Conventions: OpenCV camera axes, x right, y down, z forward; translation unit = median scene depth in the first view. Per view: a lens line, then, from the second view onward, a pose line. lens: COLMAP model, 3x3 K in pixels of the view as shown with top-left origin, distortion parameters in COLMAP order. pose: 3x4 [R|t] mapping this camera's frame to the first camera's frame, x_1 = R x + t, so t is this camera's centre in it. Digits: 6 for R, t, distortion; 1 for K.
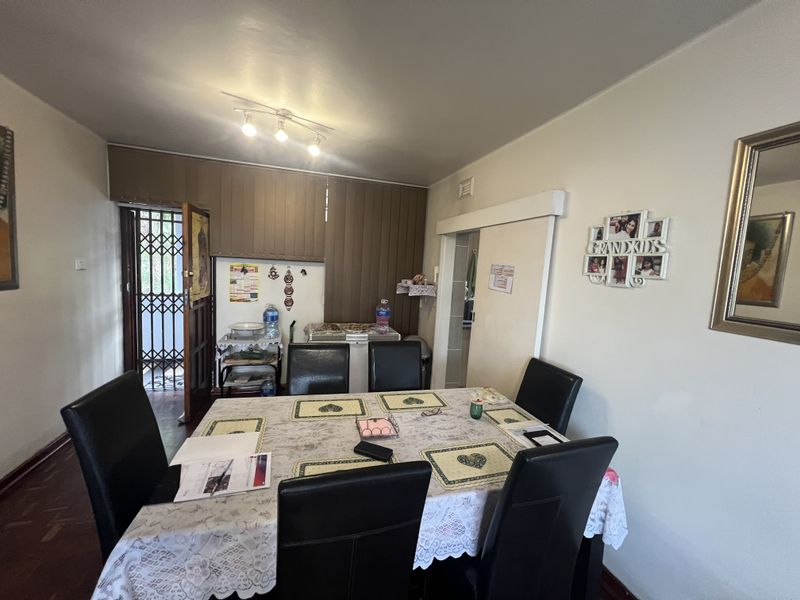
lens RADIAL K [[319.1, 0, 396.9], [0, 319.1, 297.2], [0, 0, 1]] dist [-0.002492, -0.000059]
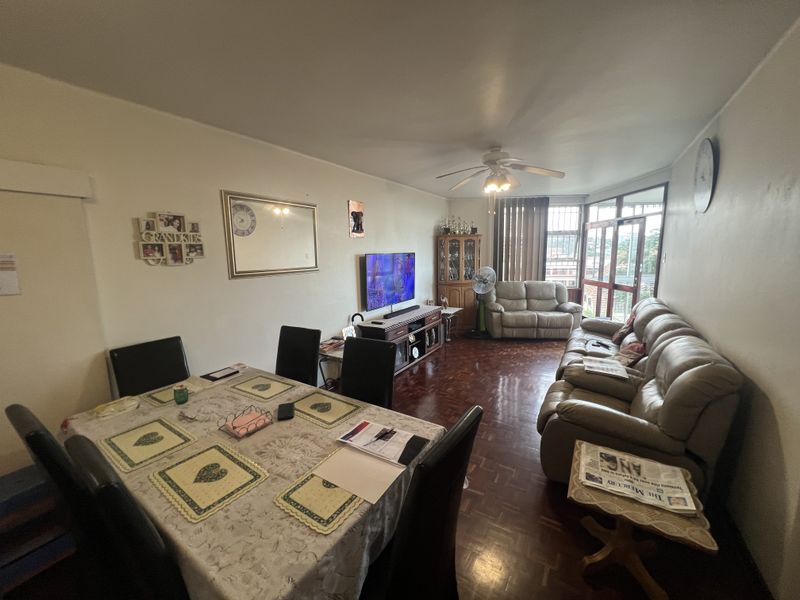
lens RADIAL K [[319.1, 0, 396.9], [0, 319.1, 297.2], [0, 0, 1]] dist [-0.002492, -0.000059]
pose [[-0.648518, -0.152180, 0.745832, -0.961930], [0.056884, 0.967383, 0.246848, -0.177451], [-0.759071, 0.202511, -0.618709, 1.079085]]
